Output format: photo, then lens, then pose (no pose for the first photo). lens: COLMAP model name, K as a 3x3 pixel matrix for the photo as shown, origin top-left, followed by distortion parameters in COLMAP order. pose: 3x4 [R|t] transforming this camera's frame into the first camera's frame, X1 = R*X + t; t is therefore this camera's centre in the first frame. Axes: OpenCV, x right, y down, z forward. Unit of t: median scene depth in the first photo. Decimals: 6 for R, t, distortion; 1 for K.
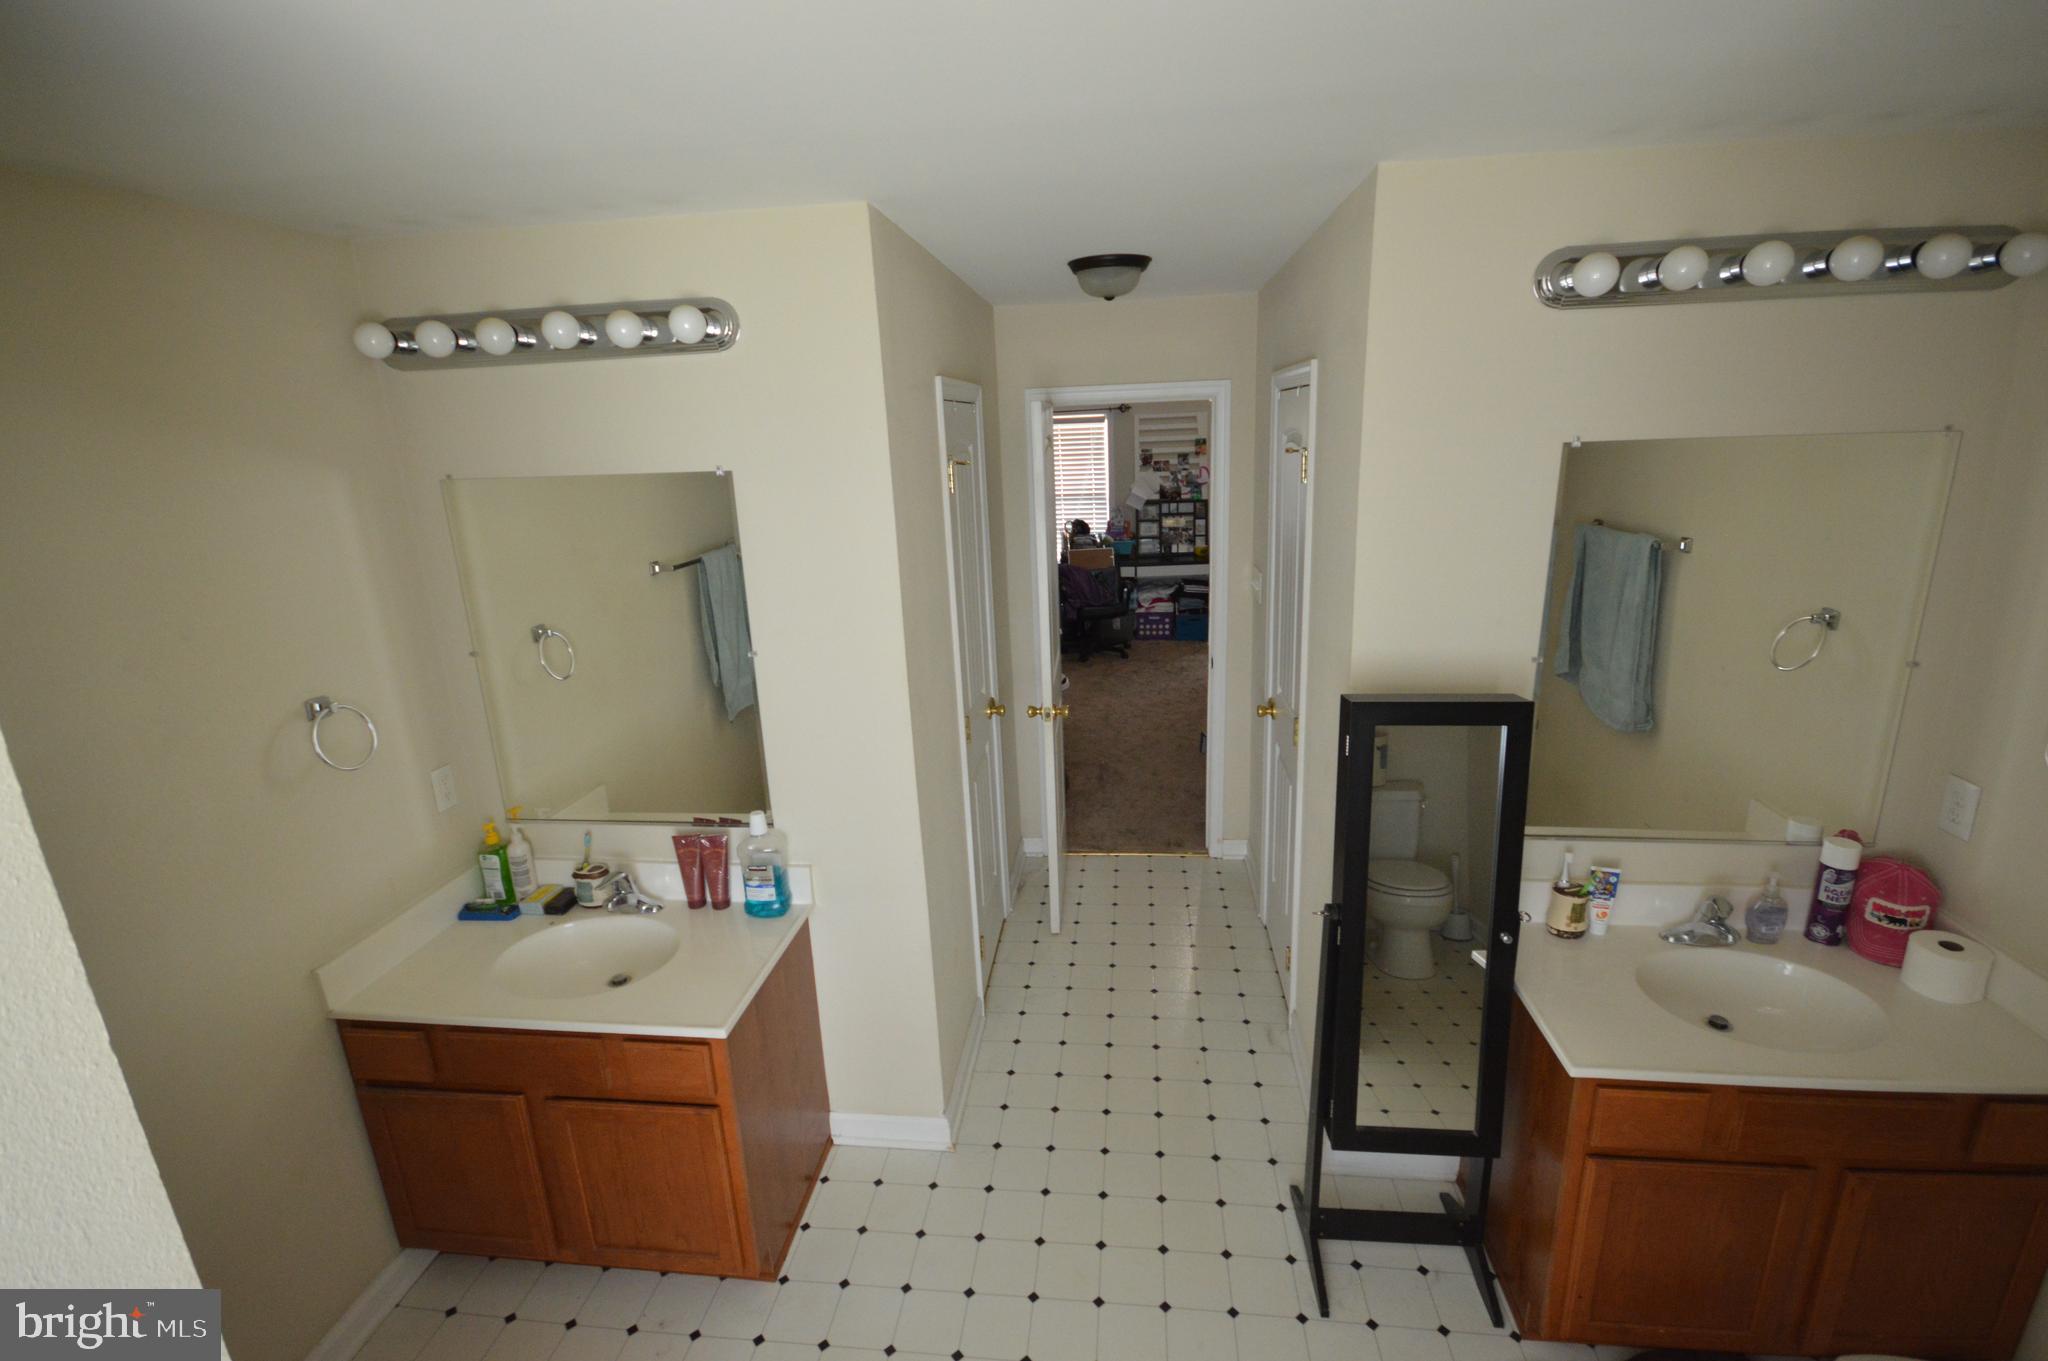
lens RADIAL K [[908.6, 0, 1024.0], [0, 908.6, 680.5], [0, 0, 1]] dist [0.015556, -0.014485]
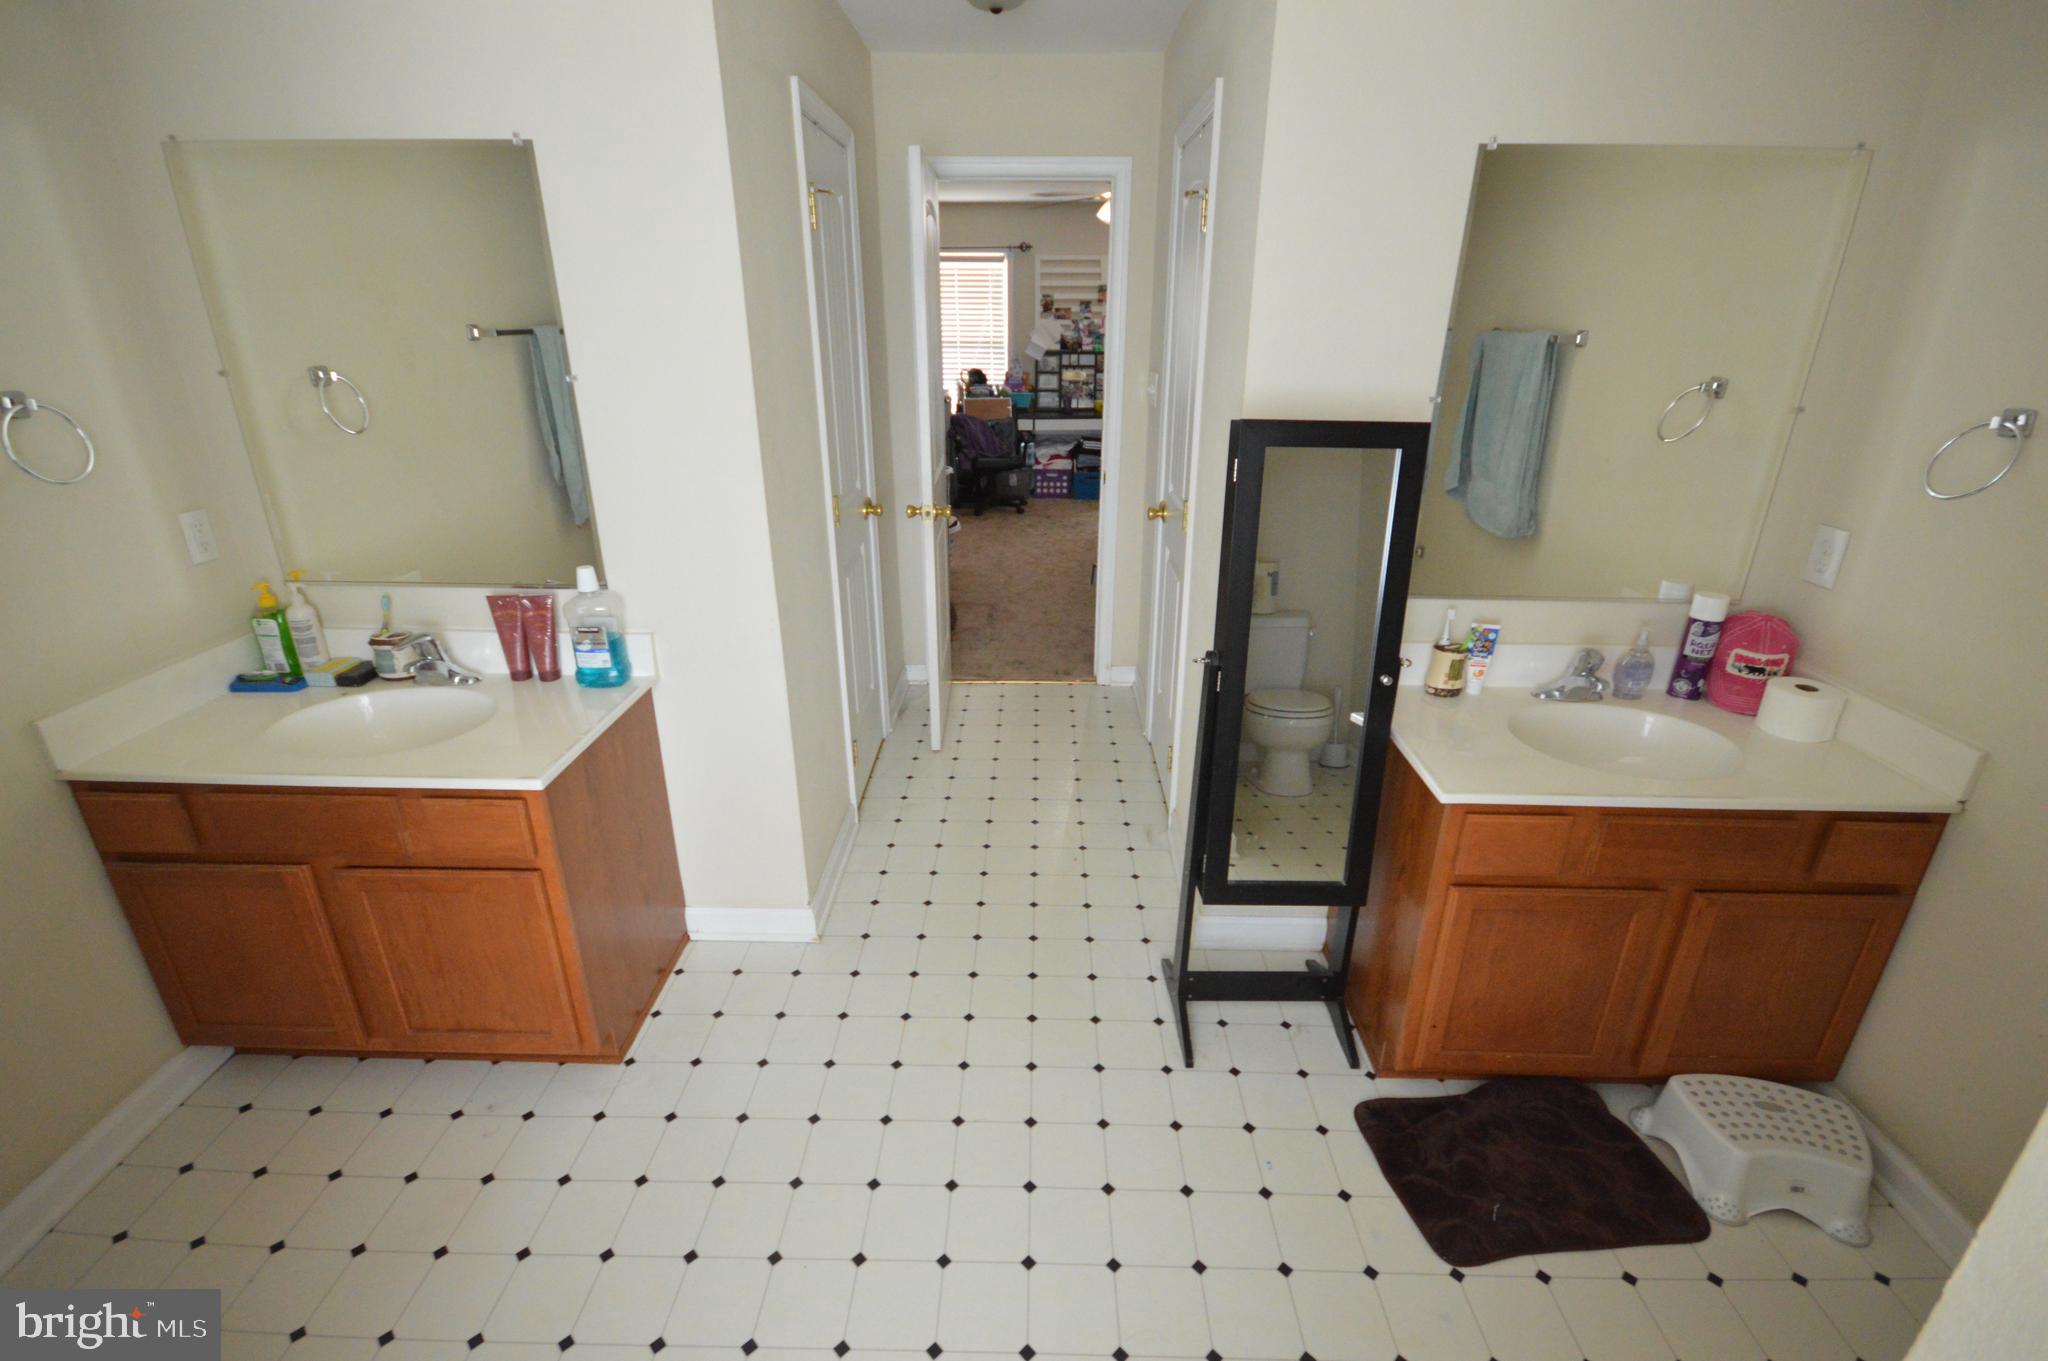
lens RADIAL K [[908.6, 0, 1024.0], [0, 908.6, 680.5], [0, 0, 1]] dist [0.015556, -0.014485]
pose [[0.994075, 0.005297, 0.108567, 0.034809], [-0.017488, 0.993593, 0.111656, 0.150783], [-0.107280, -0.112893, 0.987799, 0.072099]]
